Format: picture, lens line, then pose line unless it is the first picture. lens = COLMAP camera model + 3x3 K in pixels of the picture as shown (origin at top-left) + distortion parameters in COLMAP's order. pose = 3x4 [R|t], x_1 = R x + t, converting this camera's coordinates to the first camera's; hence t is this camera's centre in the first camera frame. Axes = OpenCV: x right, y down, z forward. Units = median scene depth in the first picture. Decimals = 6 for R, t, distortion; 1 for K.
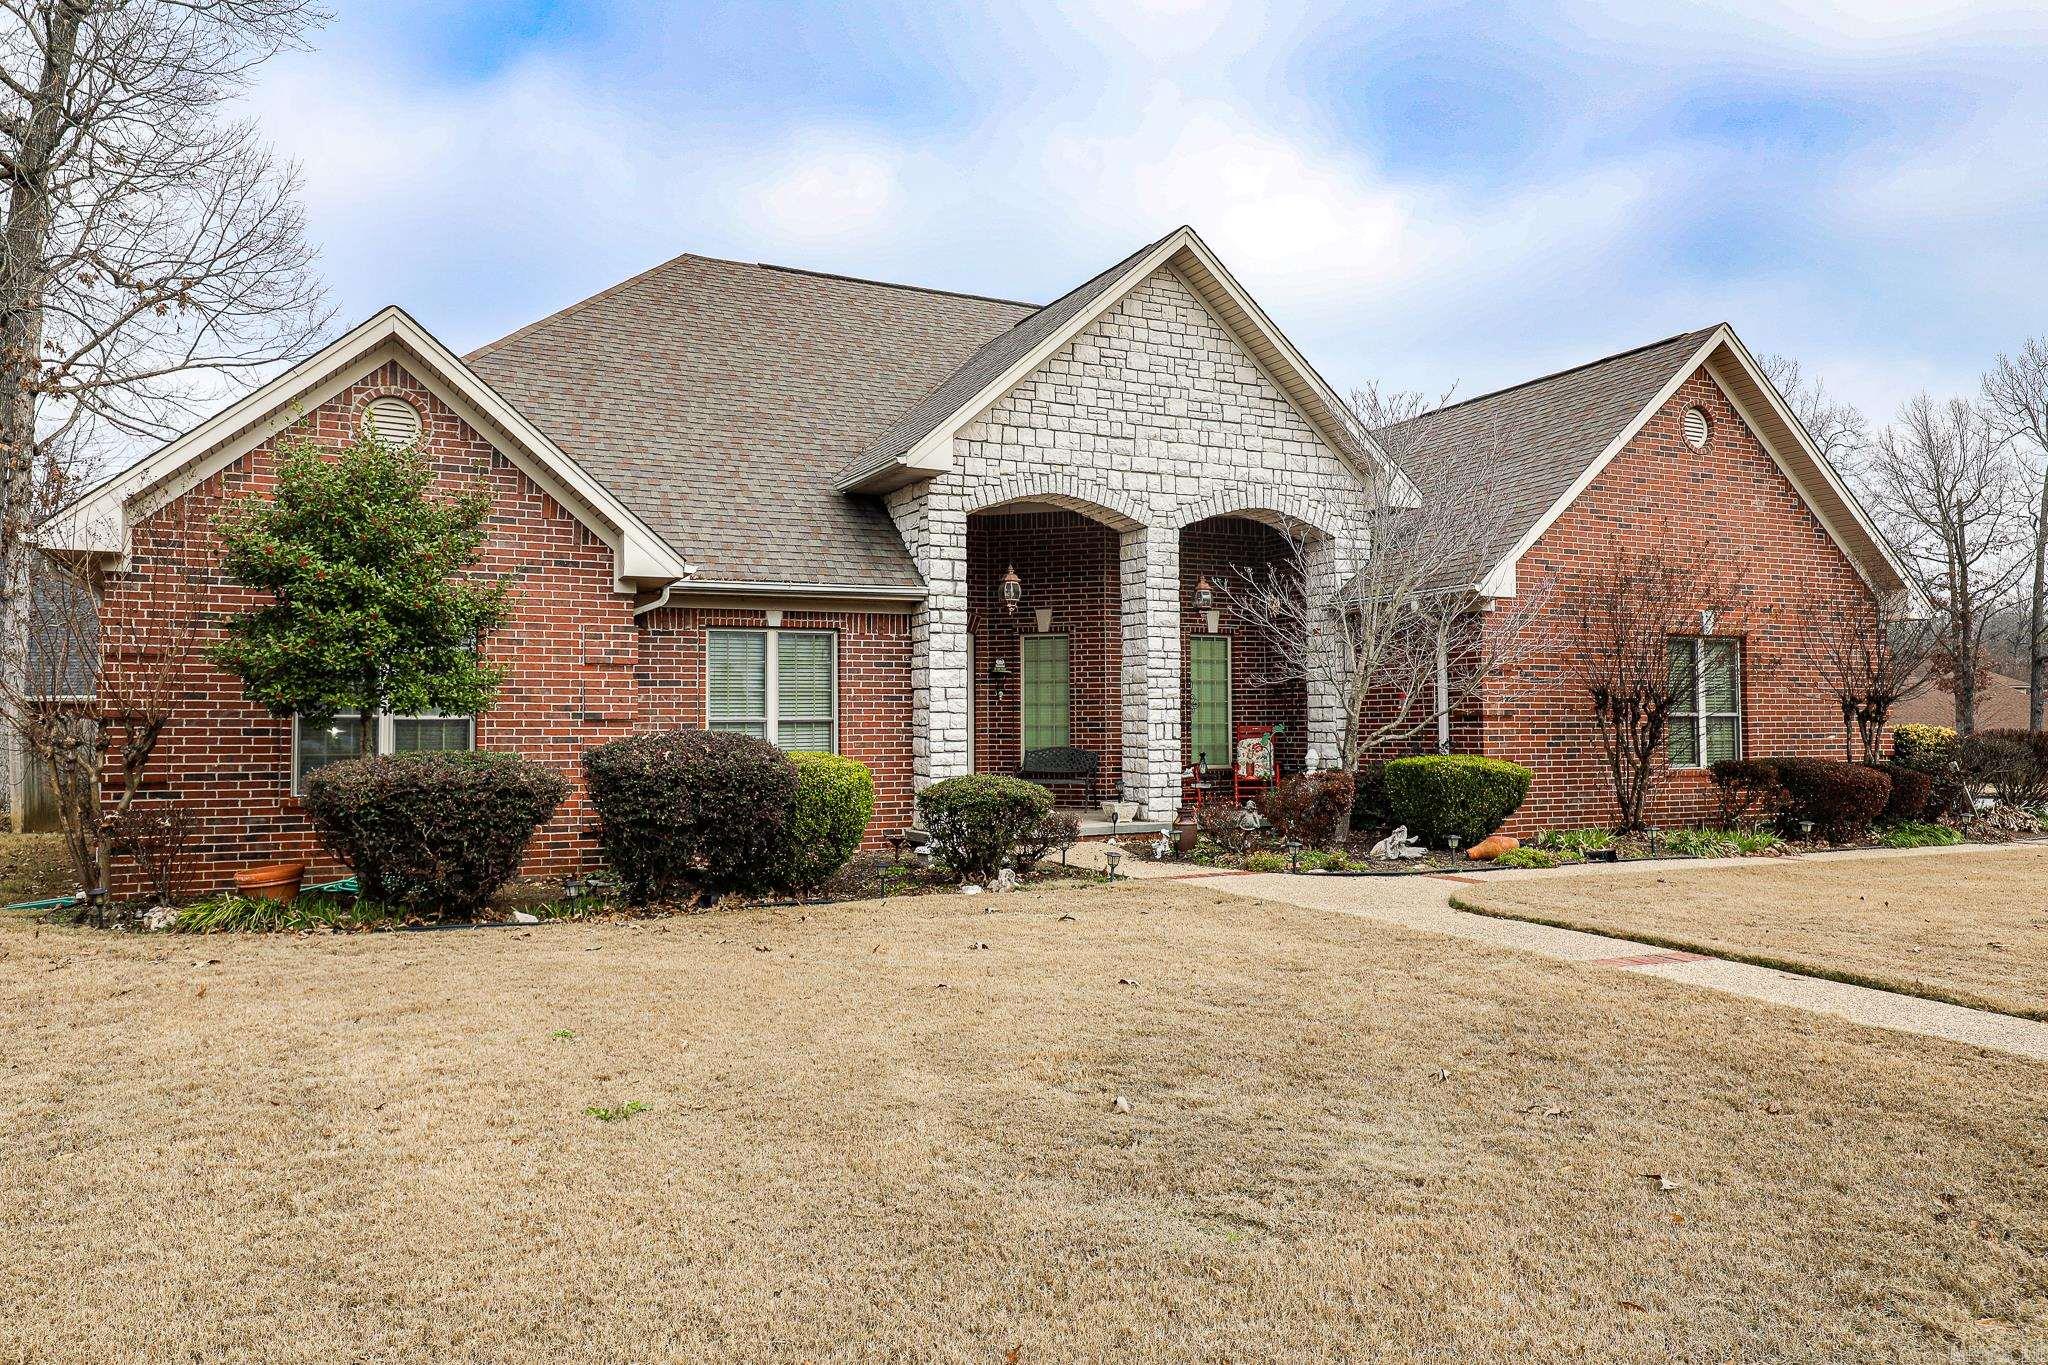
lens RADIAL K [[1342.3, 0, 1030.0], [0, 1342.3, 666.1], [0, 0, 1]] dist [0.007837, -0.005169]
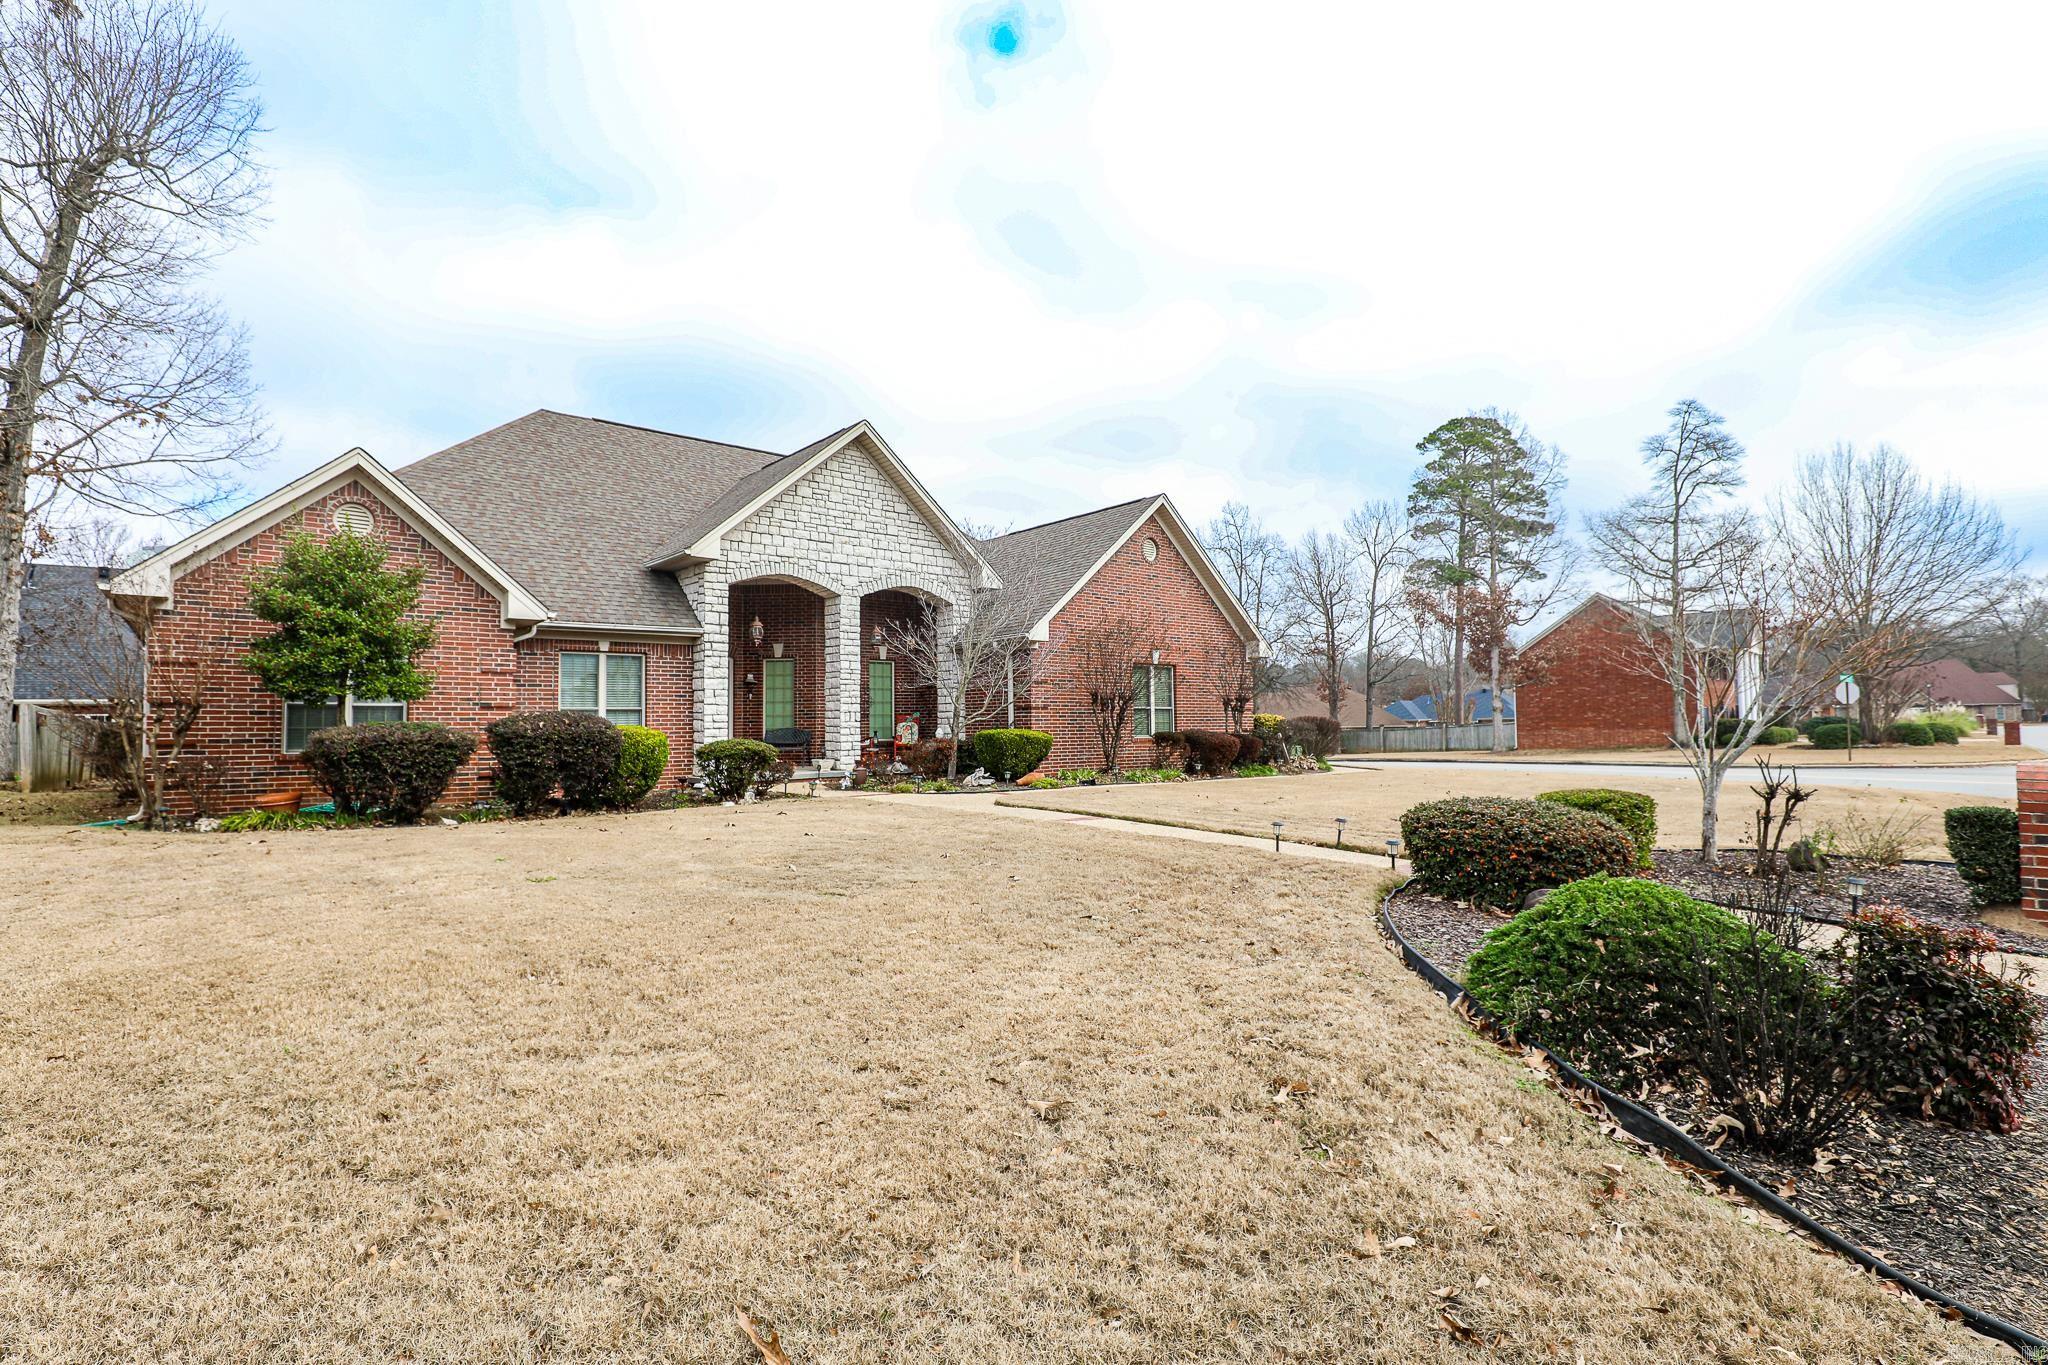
lens RADIAL K [[928.1, 0, 1016.3], [0, 928.1, 679.5], [0, 0, 1]] dist [-0.025452, 0.003013]
pose [[0.969398, 0.007045, 0.245393, 0.016513], [-0.005054, 0.999949, -0.008745, 0.010942], [-0.245442, 0.007237, 0.969384, -0.182624]]
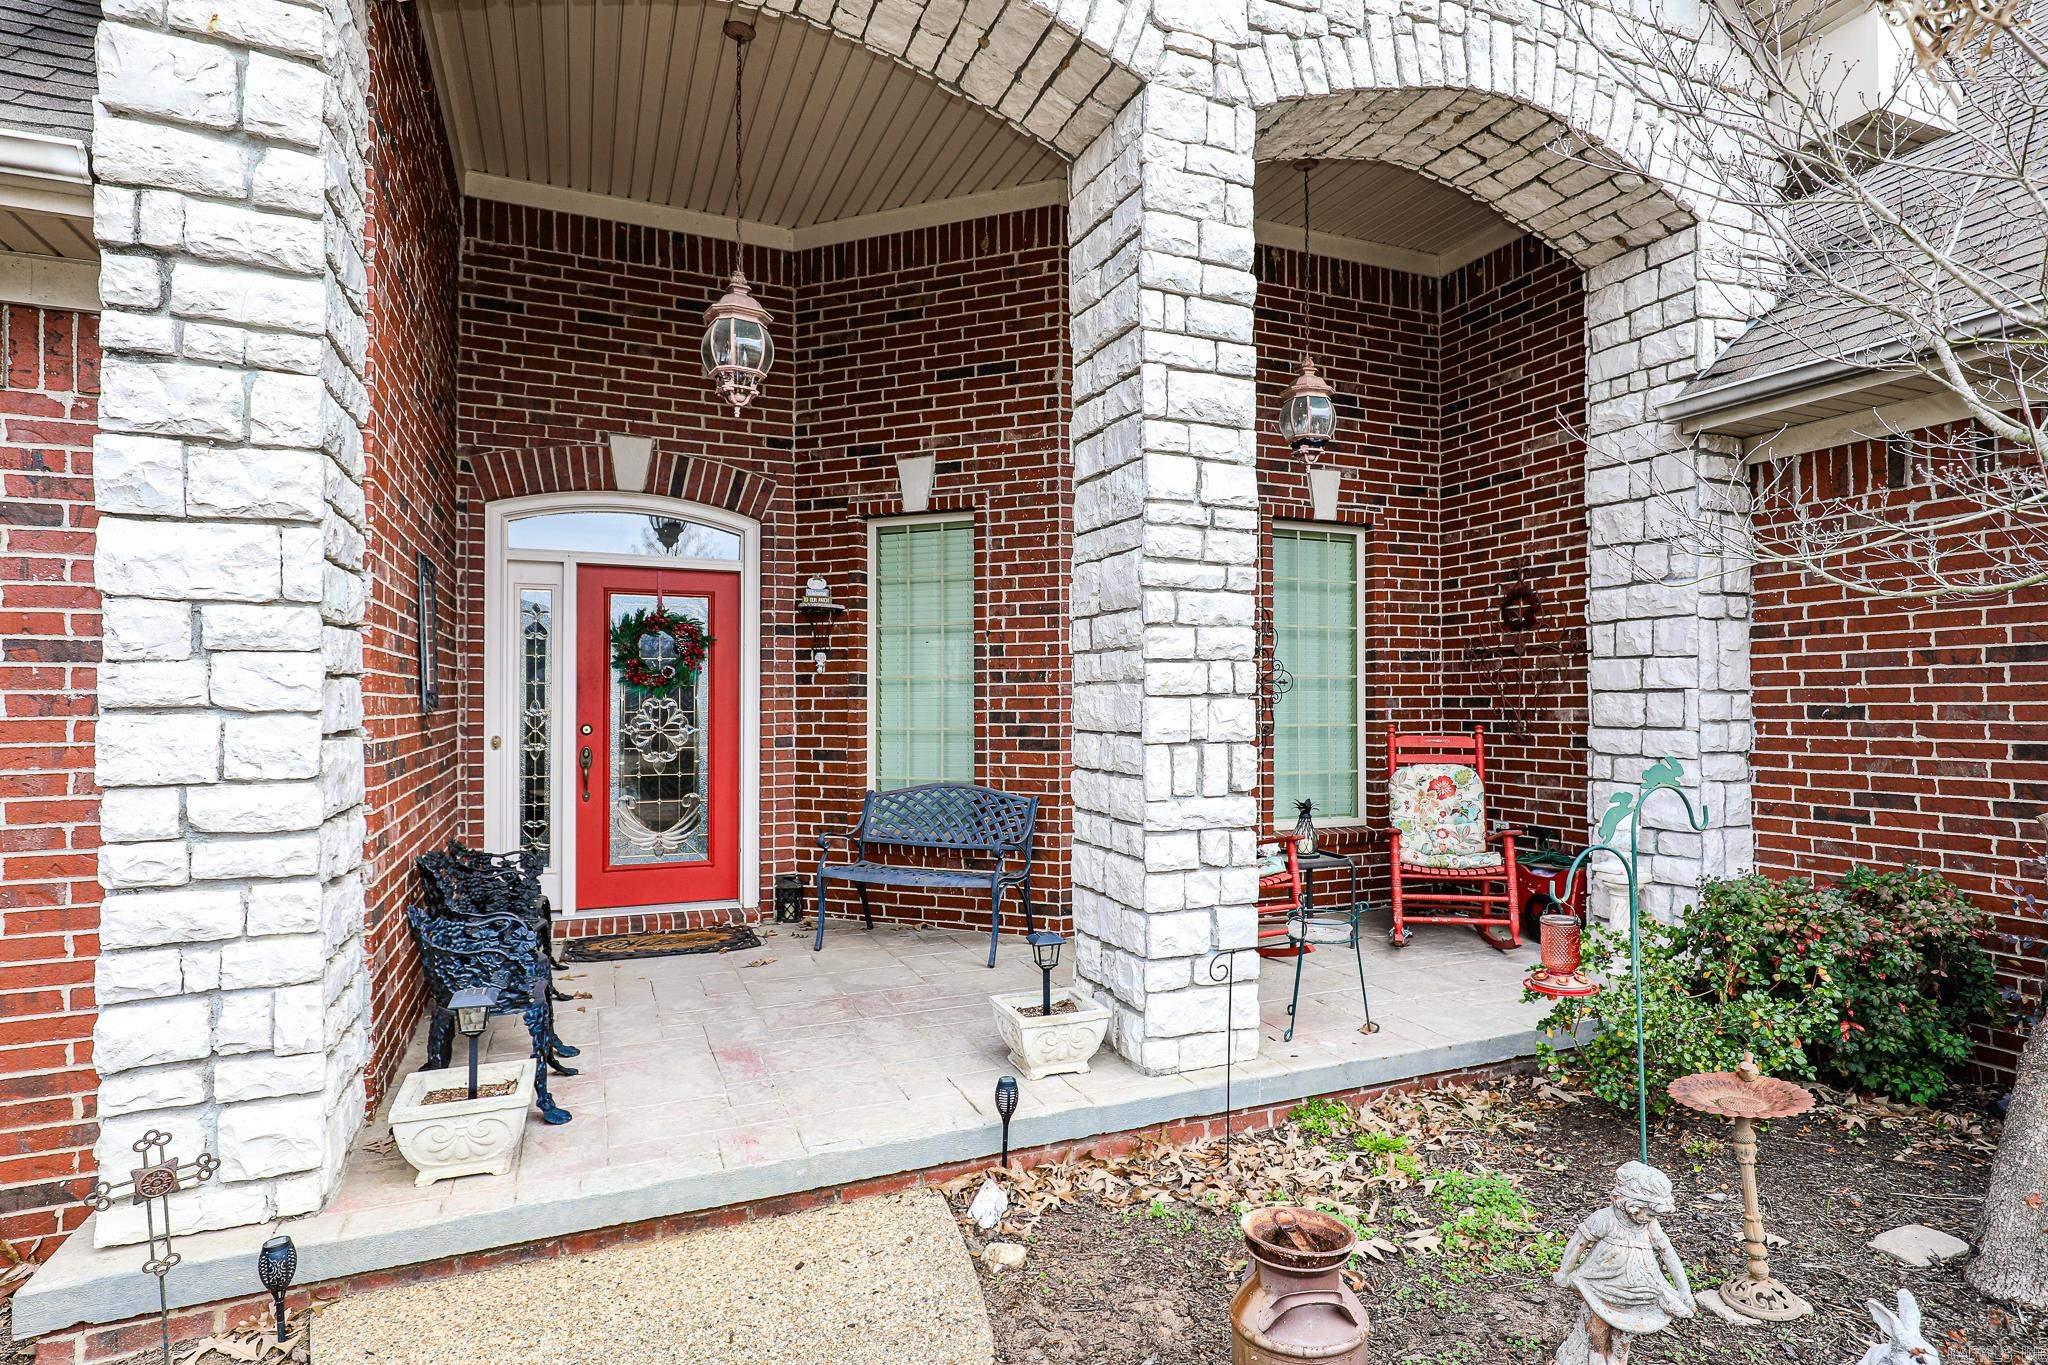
lens RADIAL K [[890.5, 0, 988.5], [0, 890.5, 687.1], [0, 0, 1]] dist [0.014661, 0.000101]
pose [[0.987303, 0.001024, -0.158843, 0.086263], [0.003533, 0.999590, 0.028402, 0.024727], [0.158807, -0.028603, 0.986895, 0.810096]]
